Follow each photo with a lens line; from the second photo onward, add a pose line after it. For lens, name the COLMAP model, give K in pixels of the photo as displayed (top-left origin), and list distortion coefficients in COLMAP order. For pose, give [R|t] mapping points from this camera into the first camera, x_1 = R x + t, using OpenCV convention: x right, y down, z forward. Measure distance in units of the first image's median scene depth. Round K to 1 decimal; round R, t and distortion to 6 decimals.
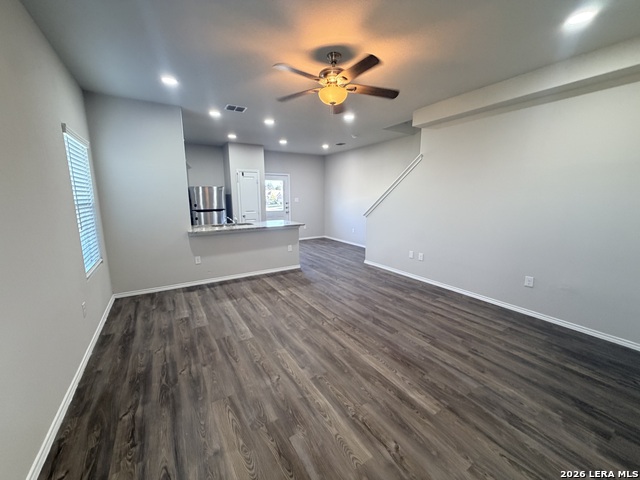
lens RADIAL K [[256.6, 0, 319.5], [0, 256.6, 240.9], [0, 0, 1]] dist [-0.000928, 0.000023]
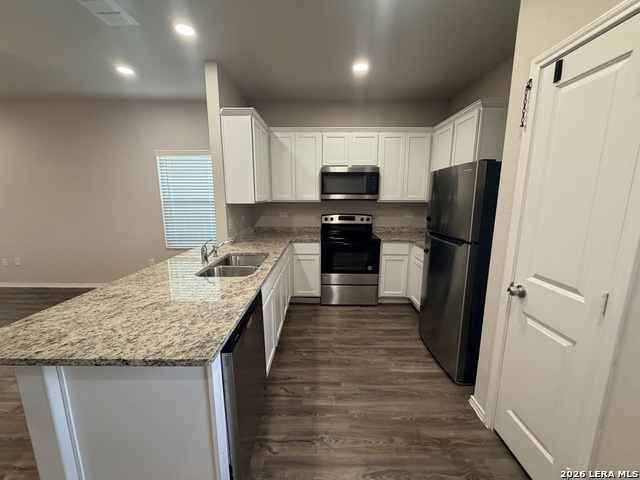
lens RADIAL K [[256.6, 0, 320.0], [0, 256.6, 240.5], [0, 0, 1]] dist [-0.000928, 0.000023]
pose [[-0.536562, 0.147563, -0.830859, -0.088038], [-0.145974, 0.953519, 0.263617, -0.323801], [0.831139, 0.262731, -0.490082, 1.846424]]
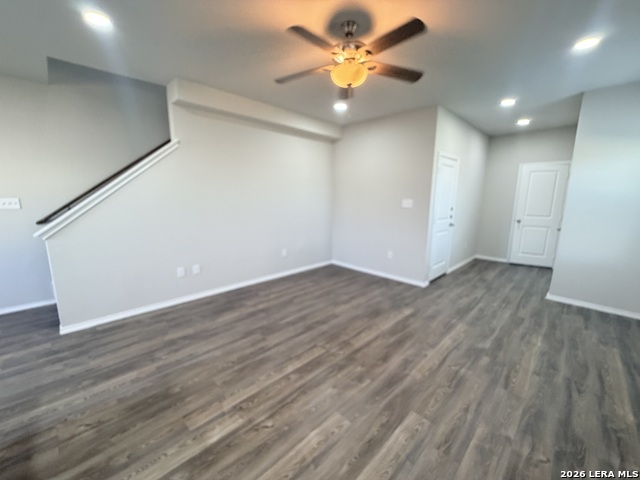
lens RADIAL K [[256.6, 0, 320.1], [0, 256.6, 241.1], [0, 0, 1]] dist [-0.000928, 0.000023]
pose [[-0.222414, -0.174129, 0.959276, -0.584322], [0.157354, 0.964610, 0.211581, -0.173872], [-0.962170, 0.198004, -0.187143, 0.972041]]
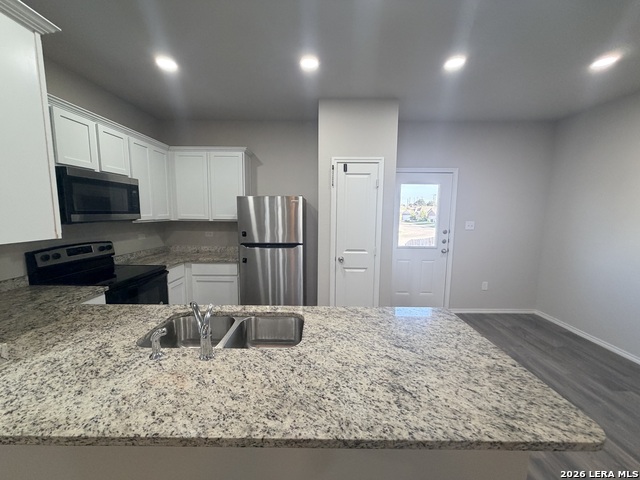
lens RADIAL K [[256.6, 0, 314.6], [0, 256.6, 240.9], [0, 0, 1]] dist [-0.000928, 0.000023]
pose [[0.838875, 0.074979, -0.539135, -0.176304], [-0.107815, 0.993732, -0.029555, -0.217164], [0.533539, 0.082920, 0.841701, 1.140775]]
